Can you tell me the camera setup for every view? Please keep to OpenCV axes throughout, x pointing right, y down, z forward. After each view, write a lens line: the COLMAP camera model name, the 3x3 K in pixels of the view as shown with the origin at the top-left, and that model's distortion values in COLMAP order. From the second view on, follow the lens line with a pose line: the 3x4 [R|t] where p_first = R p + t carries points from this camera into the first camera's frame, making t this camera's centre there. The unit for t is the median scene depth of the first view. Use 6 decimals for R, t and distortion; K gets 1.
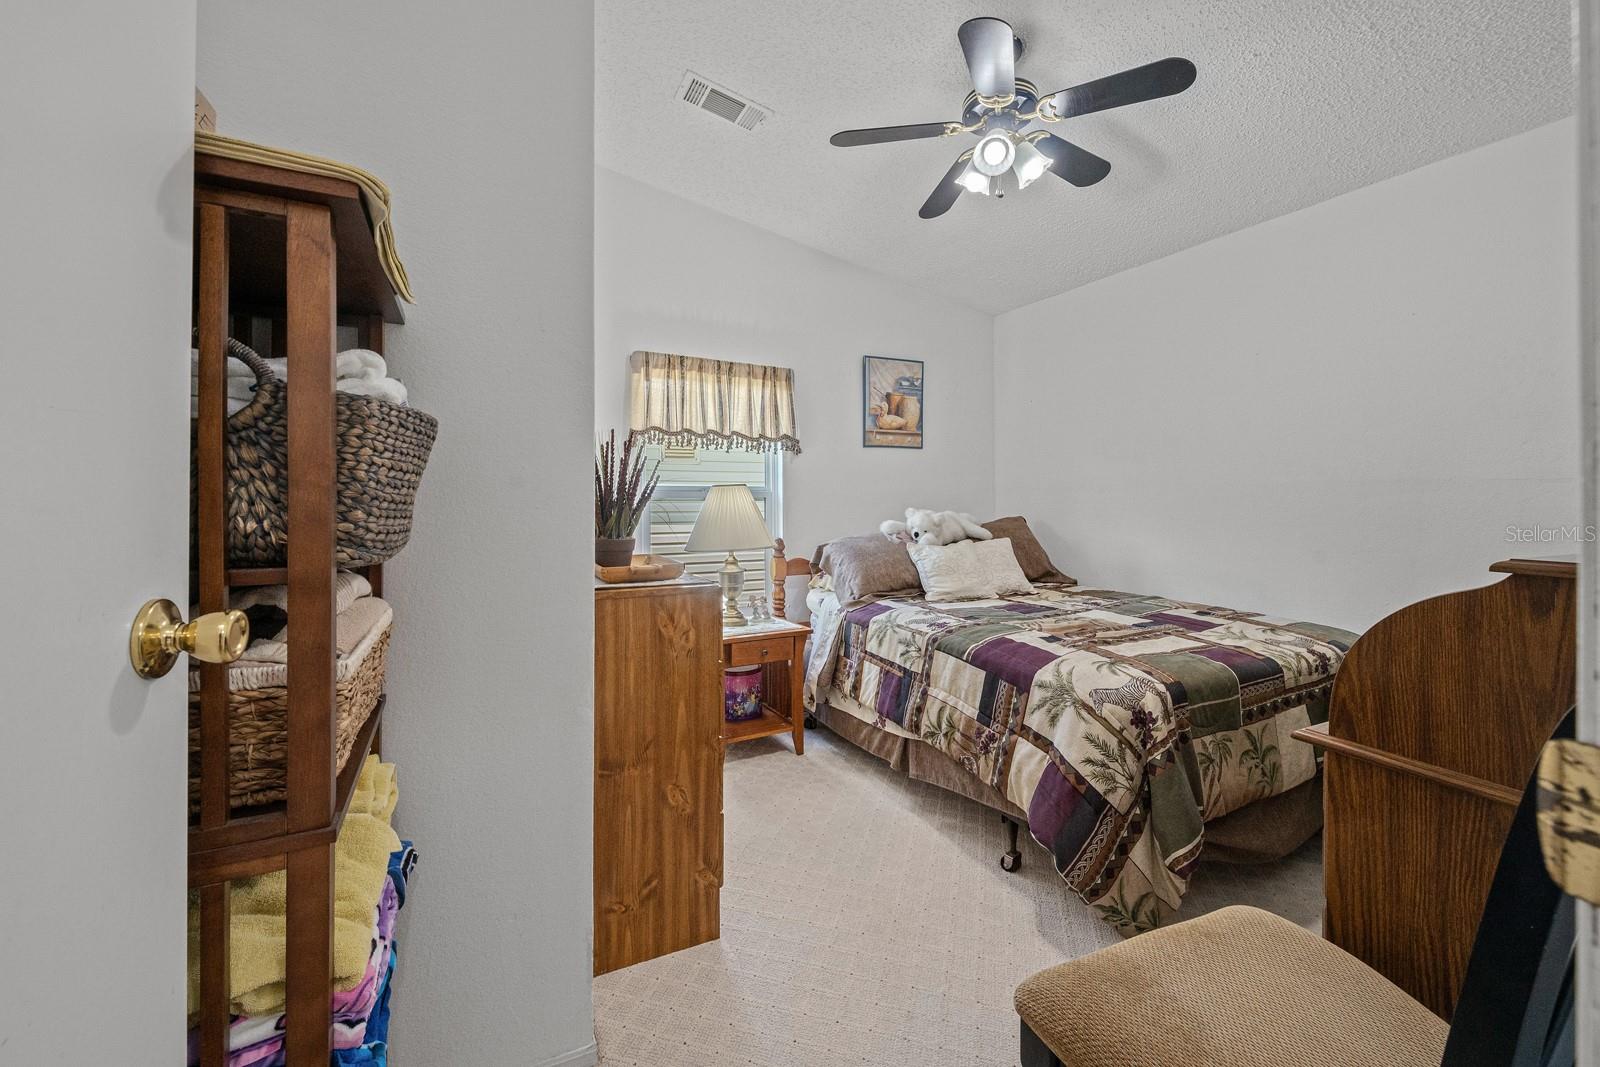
lens RADIAL K [[652.0, 0, 837.3], [0, 652.0, 500.5], [0, 0, 1]] dist [0.007305, -0.000194]
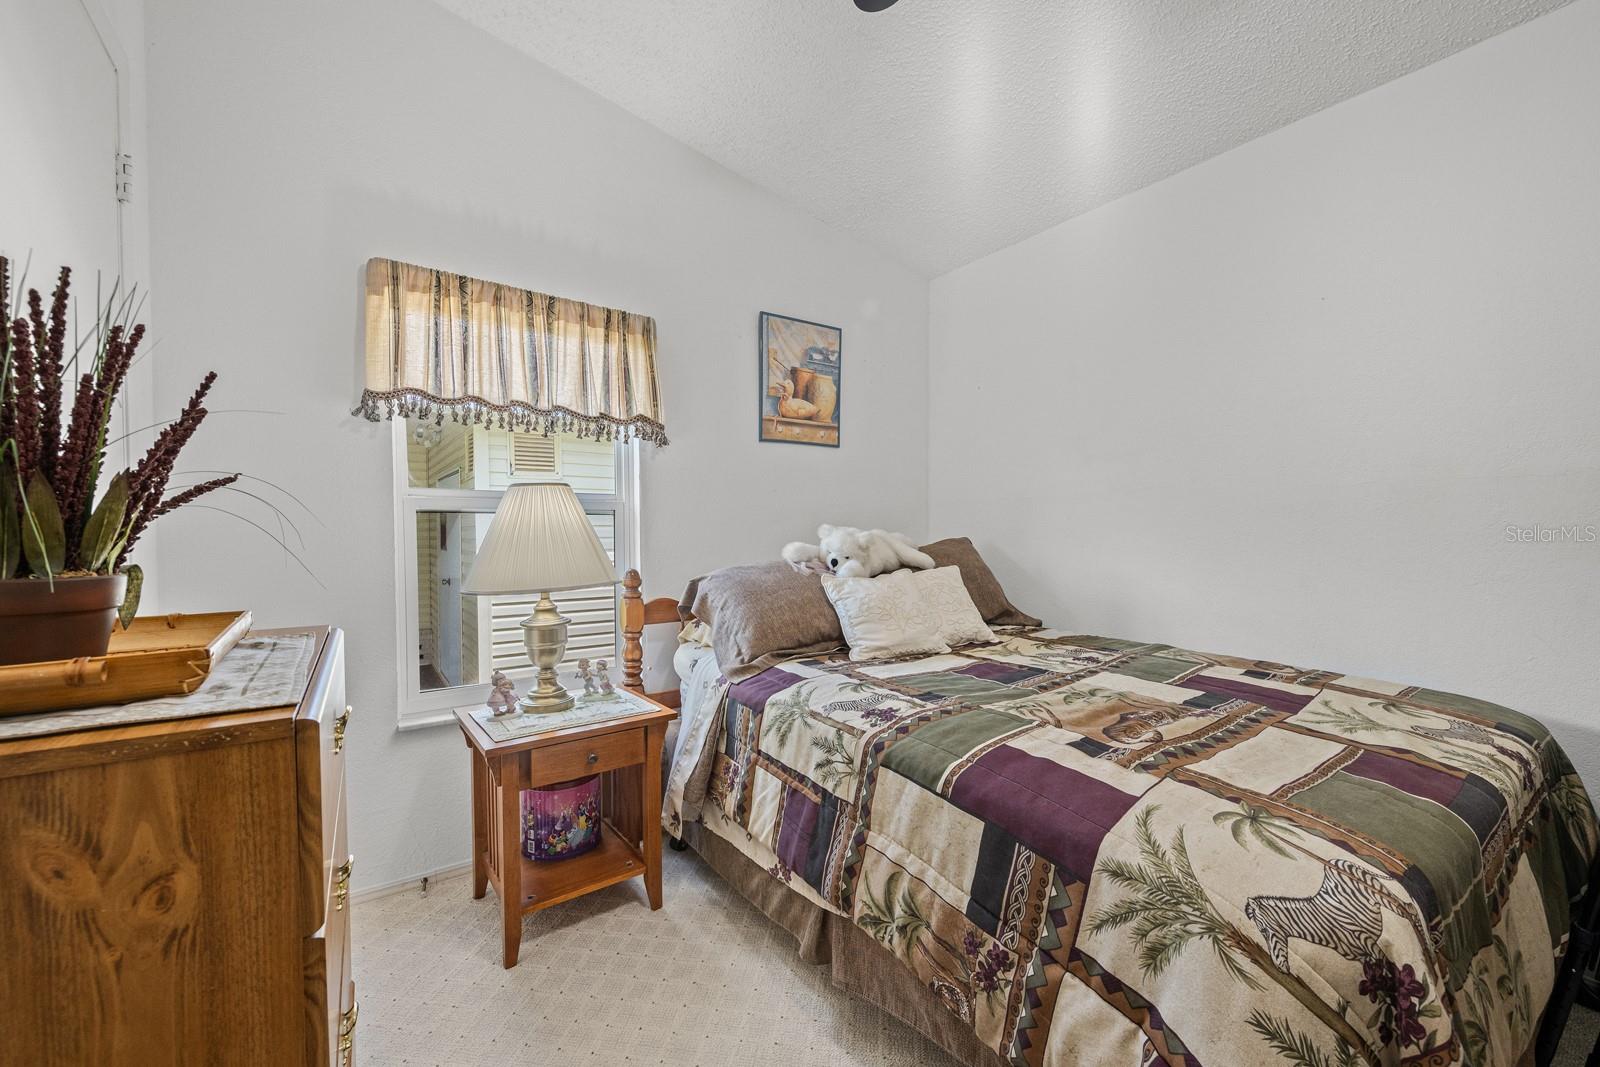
lens RADIAL K [[652.0, 0, 837.3], [0, 652.0, 500.5], [0, 0, 1]] dist [0.007305, -0.000194]
pose [[0.988774, 0.005200, 0.149326, 0.022103], [0.001521, 0.998992, -0.044859, 0.019697], [-0.149409, 0.044582, 0.987770, 0.344612]]
